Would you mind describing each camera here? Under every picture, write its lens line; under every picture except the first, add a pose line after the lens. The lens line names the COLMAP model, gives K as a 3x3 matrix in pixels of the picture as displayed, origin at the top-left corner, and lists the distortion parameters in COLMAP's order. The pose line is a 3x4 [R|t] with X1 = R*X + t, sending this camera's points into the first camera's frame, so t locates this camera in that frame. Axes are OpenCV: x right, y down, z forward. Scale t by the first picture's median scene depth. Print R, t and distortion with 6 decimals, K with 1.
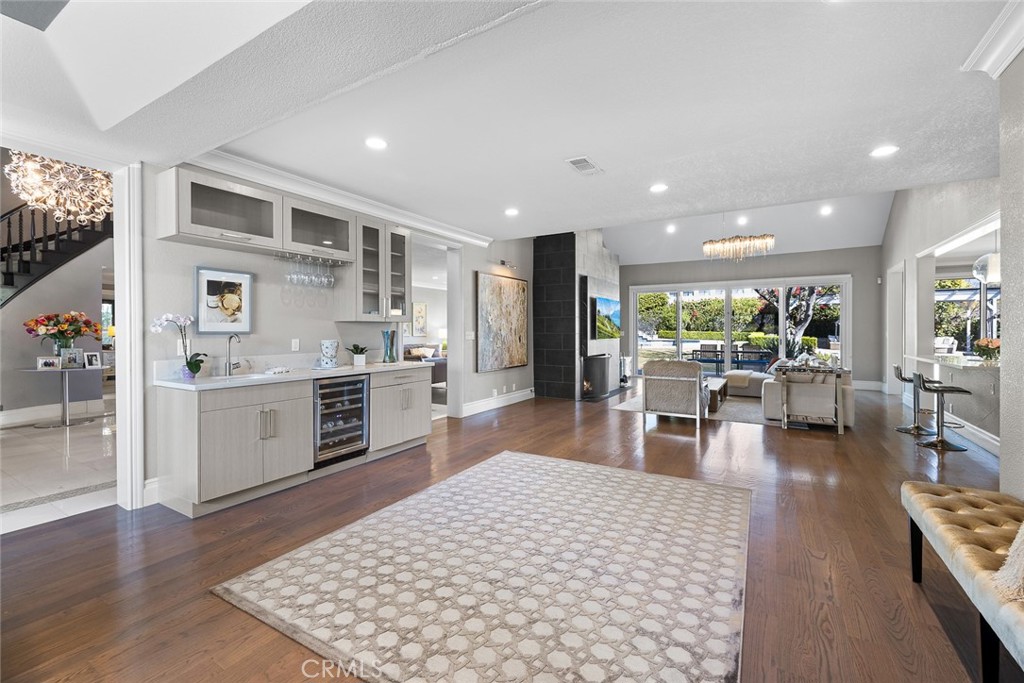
lens RADIAL K [[439.8, 0, 514.4], [0, 439.8, 336.6], [0, 0, 1]] dist [0.003316, -0.000091]
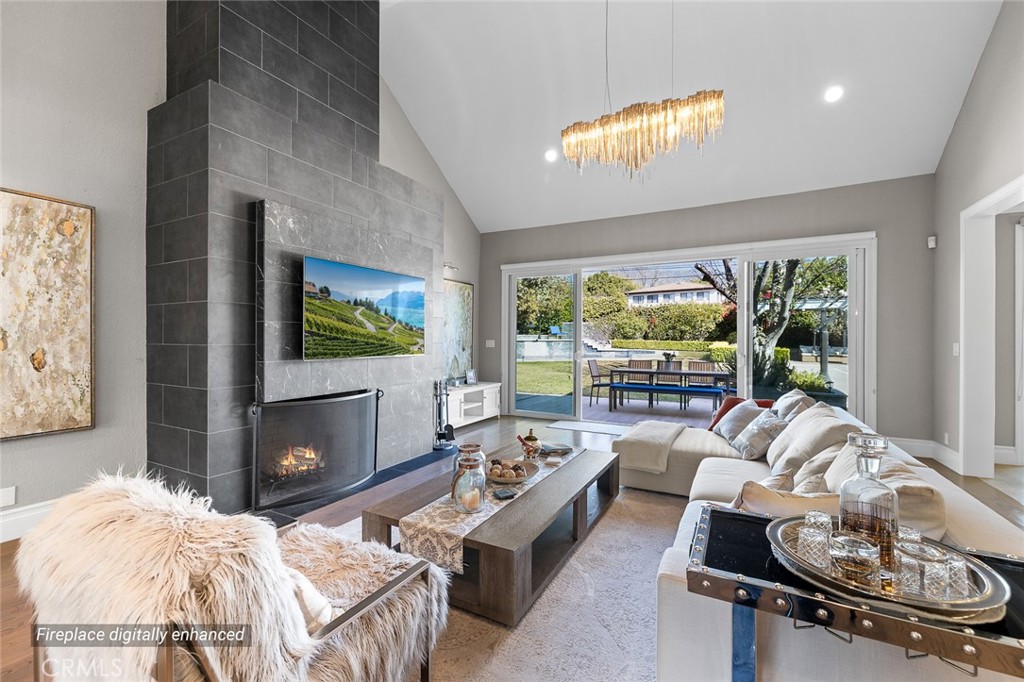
lens RADIAL K [[439.8, 0, 509.8], [0, 439.8, 340.8], [0, 0, 1]] dist [0.003316, -0.000091]
pose [[0.998870, 0.003290, 0.047404, 0.189966], [-0.002814, 0.999945, -0.010095, -0.004107], [-0.047434, 0.009951, 0.998825, 0.307484]]
